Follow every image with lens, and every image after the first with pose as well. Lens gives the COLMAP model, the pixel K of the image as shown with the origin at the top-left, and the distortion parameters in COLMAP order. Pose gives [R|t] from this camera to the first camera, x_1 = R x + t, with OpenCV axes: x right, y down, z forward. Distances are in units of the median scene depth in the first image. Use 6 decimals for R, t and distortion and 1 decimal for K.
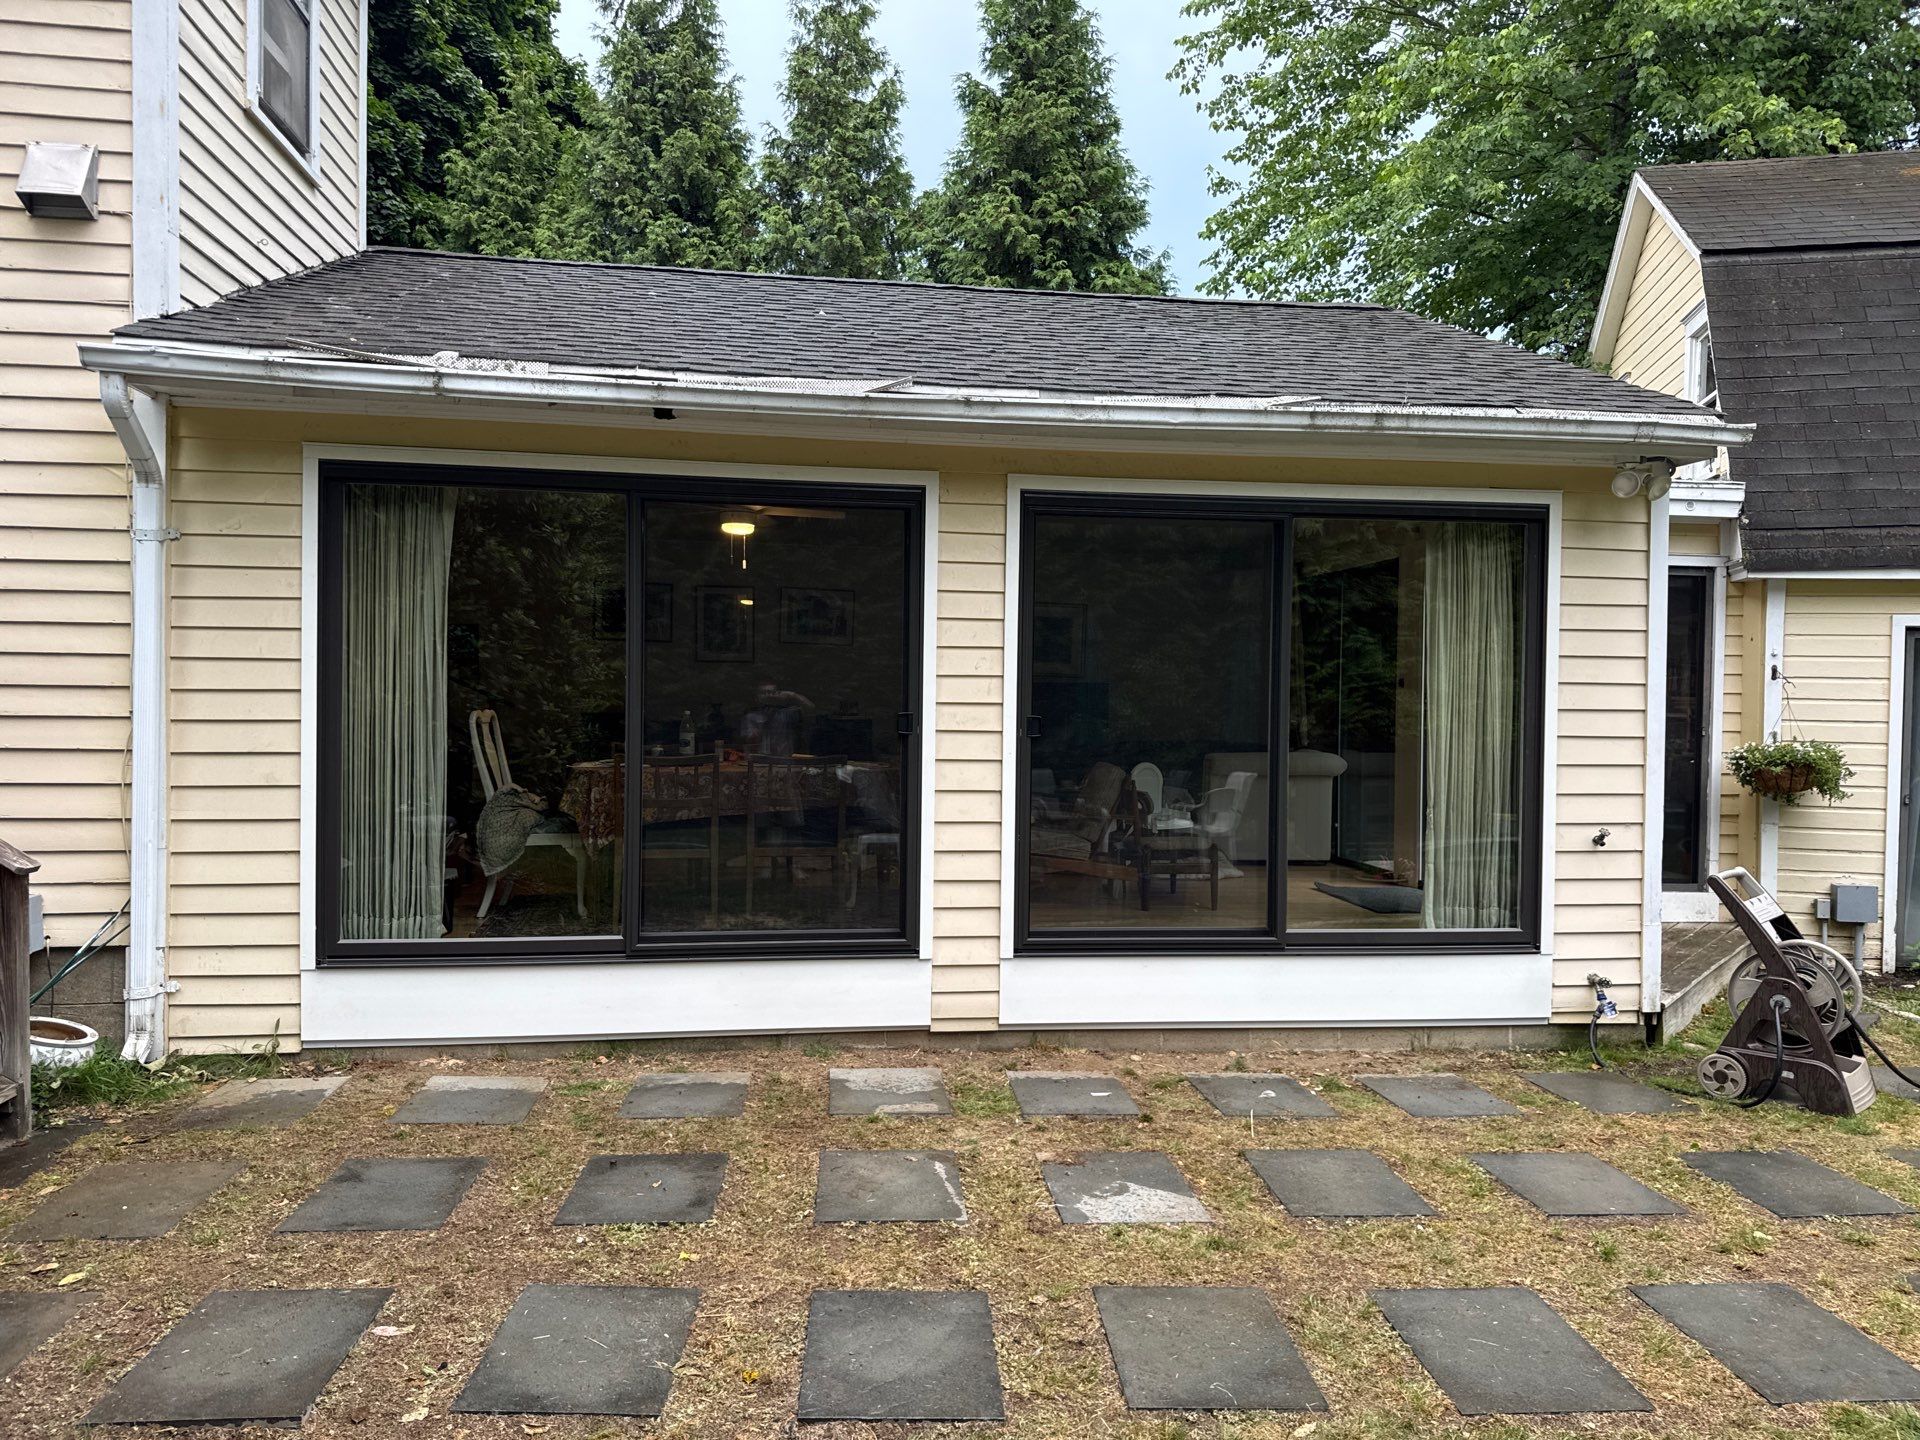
lens RADIAL K [[1373.6, 0, 882.0], [0, 1373.6, 727.1], [0, 0, 1]] dist [0.056776, -0.085048]
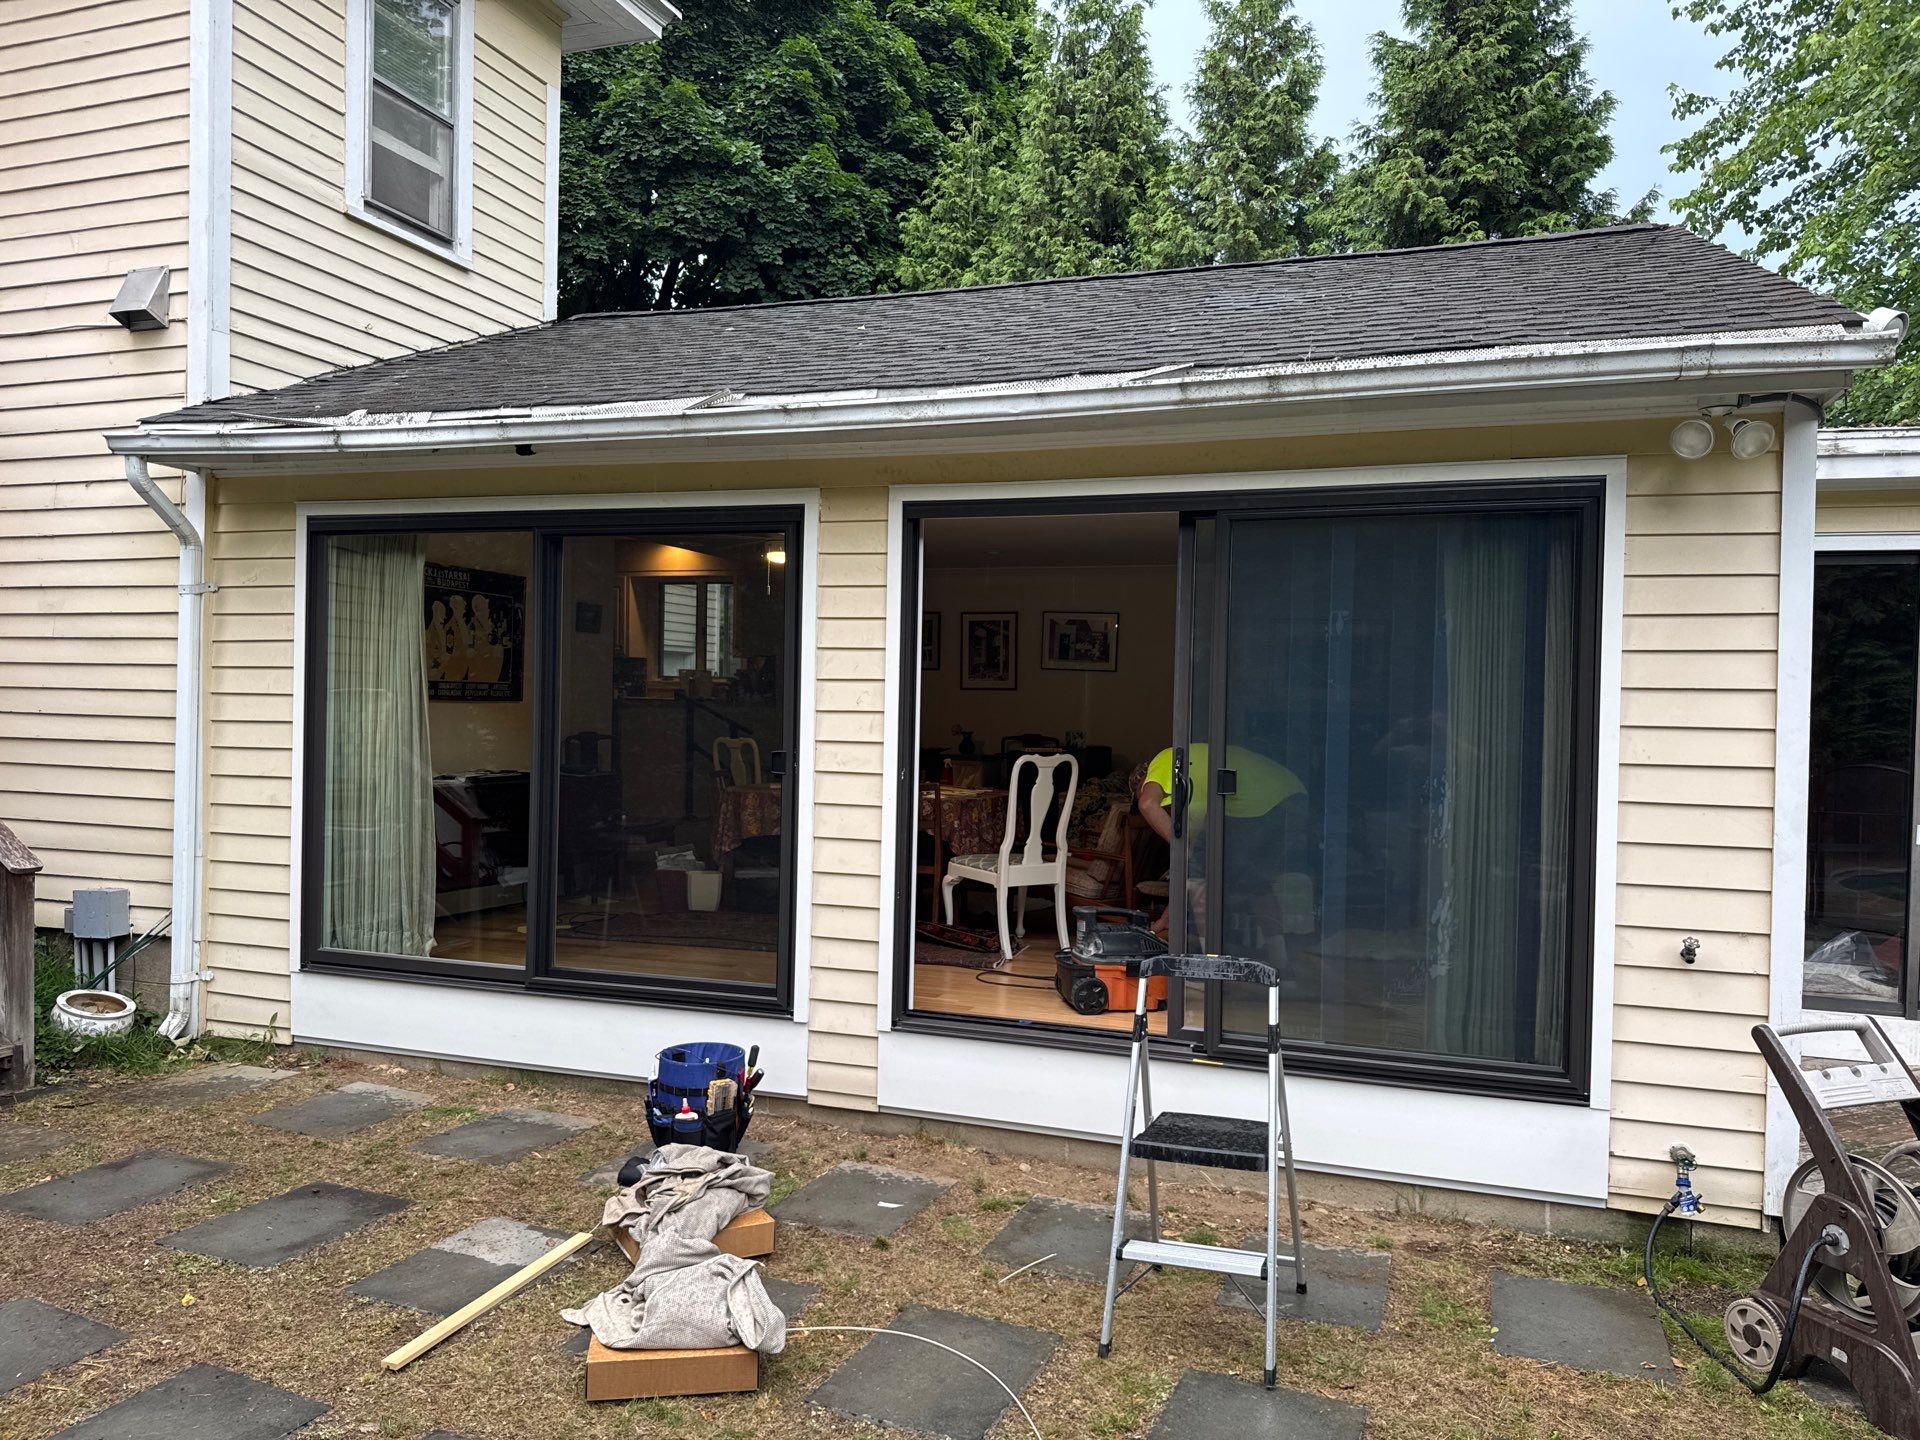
lens RADIAL K [[1352.2, 0, 960.0], [0, 1352.2, 720.0], [0, 0, 1]] dist [0.018864, -0.023997]
pose [[0.894016, 0.009061, -0.447943, 0.541921], [-0.017328, 0.999747, -0.014362, -0.021015], [0.447699, 0.020602, 0.893947, 0.250672]]
